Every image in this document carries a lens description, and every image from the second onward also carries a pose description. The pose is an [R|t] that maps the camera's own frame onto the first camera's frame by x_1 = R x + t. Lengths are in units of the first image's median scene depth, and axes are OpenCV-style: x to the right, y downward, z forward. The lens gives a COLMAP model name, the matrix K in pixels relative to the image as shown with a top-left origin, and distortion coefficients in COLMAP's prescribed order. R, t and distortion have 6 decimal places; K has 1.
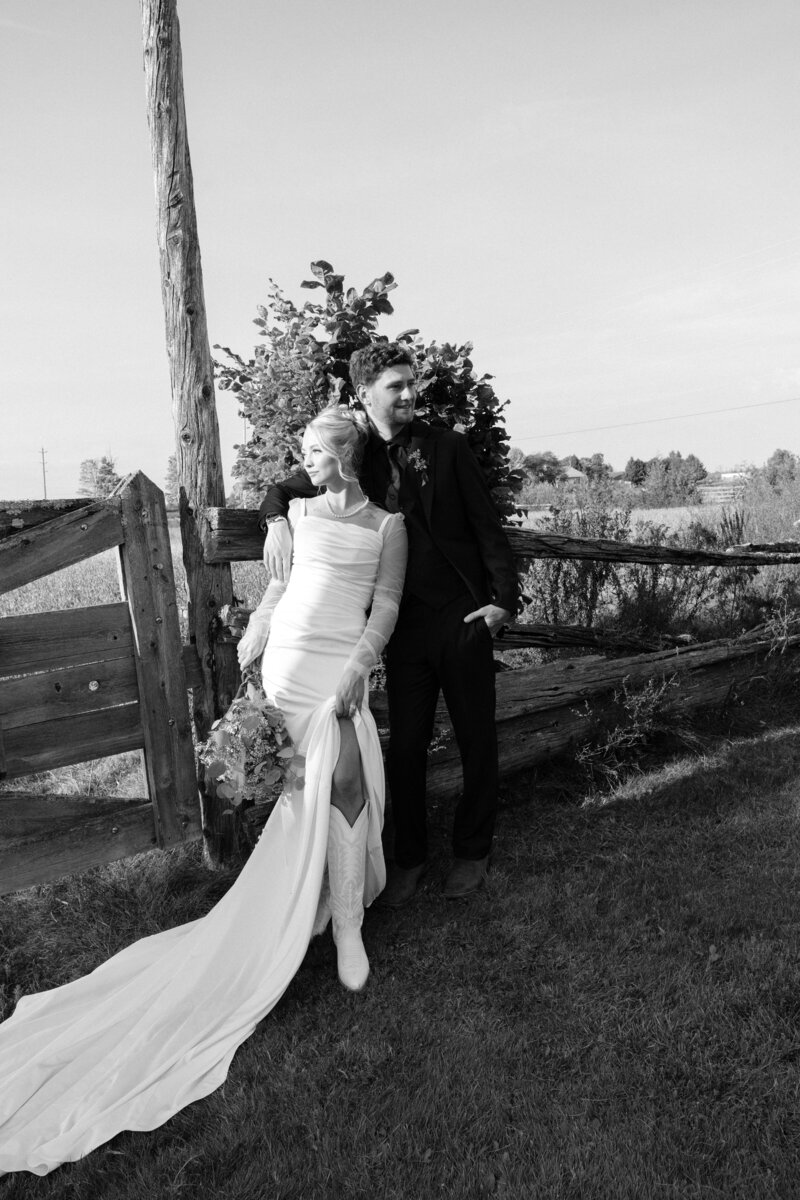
lens RADIAL K [[864.5, 0, 405.8], [0, 864.5, 600.0], [0, 0, 1]] dist [0.003156, -0.002539]
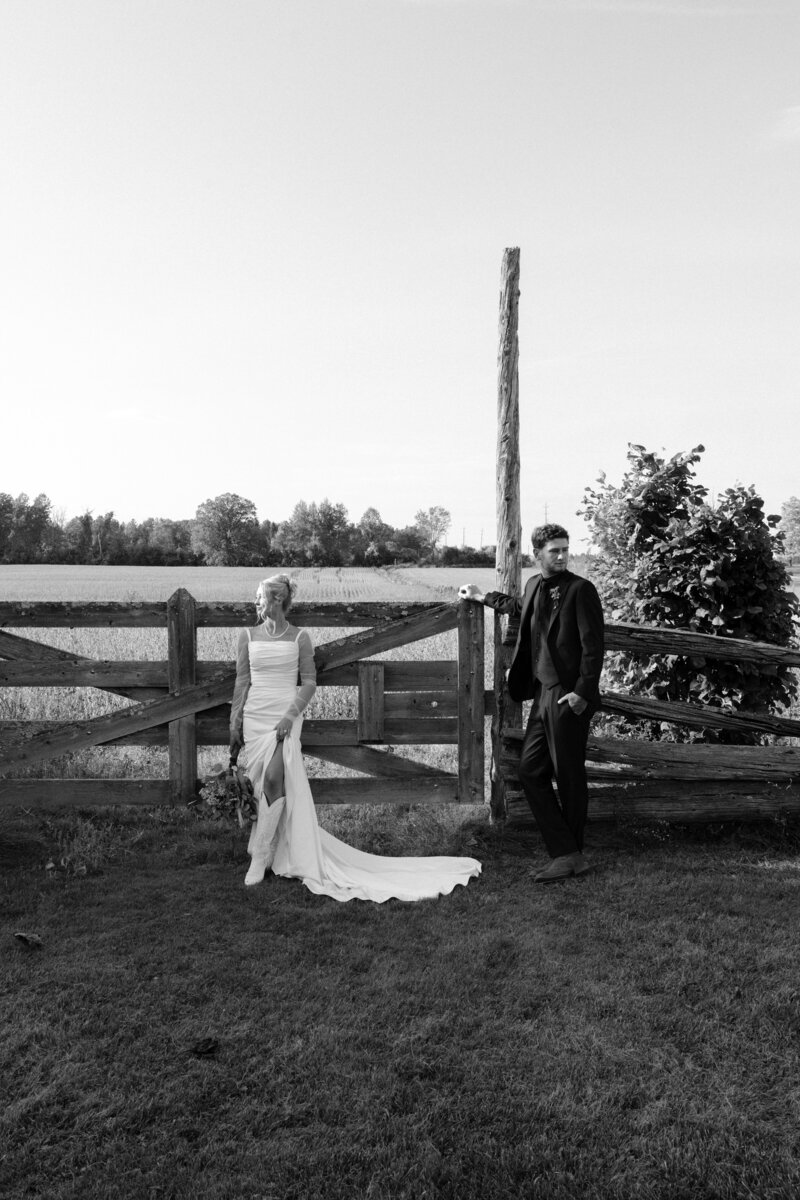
lens RADIAL K [[1004.8, 0, 409.1], [0, 1004.8, 599.7], [0, 0, 1]] dist [-0.000450, -0.002309]
pose [[0.795945, 0.080317, -0.600018, 0.833703], [-0.115637, 0.993081, -0.020464, -0.068425], [0.594222, 0.085673, 0.799725, -0.728160]]
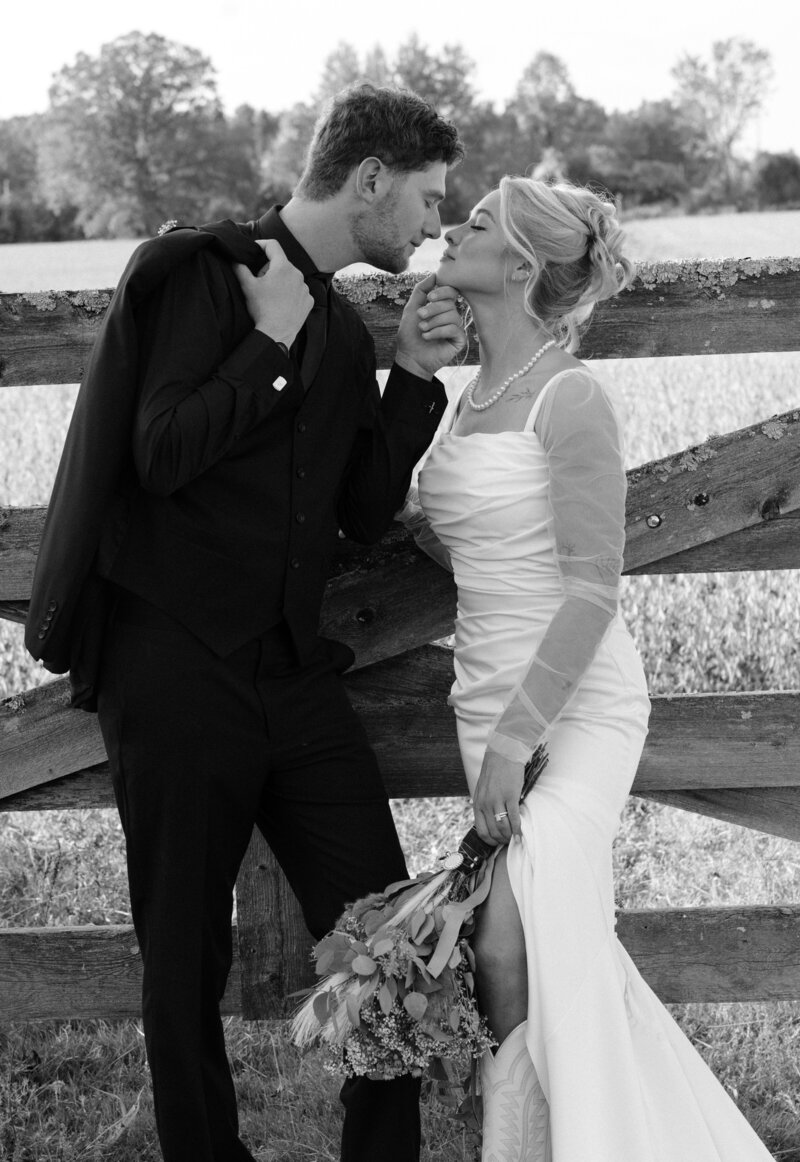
lens RADIAL K [[2768.4, 0, 378.8], [0, 2768.4, 468.7], [0, 0, 1]] dist [0.049188, 0.000000]
pose [[0.743907, 0.081486, -0.663296, 0.322661], [-0.073313, 0.996499, 0.040196, -0.015894], [0.664249, 0.018726, 0.747277, -0.472084]]
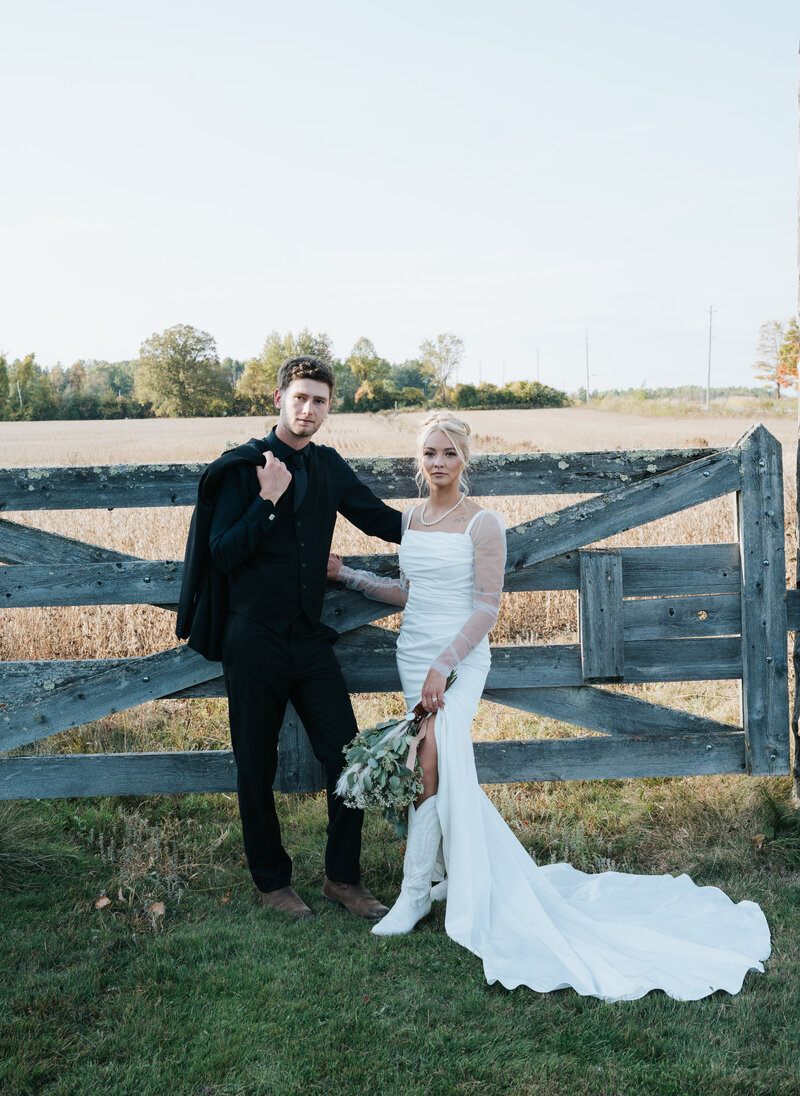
lens RADIAL K [[1239.7, 0, 381.5], [0, 1239.7, 498.0], [0, 0, 1]] dist [-0.029766, 0.000000]
pose [[0.793947, 0.078156, -0.602943, 0.257634], [-0.086170, 0.996157, 0.015659, -0.040411], [0.601850, 0.039523, 0.797631, -0.521377]]
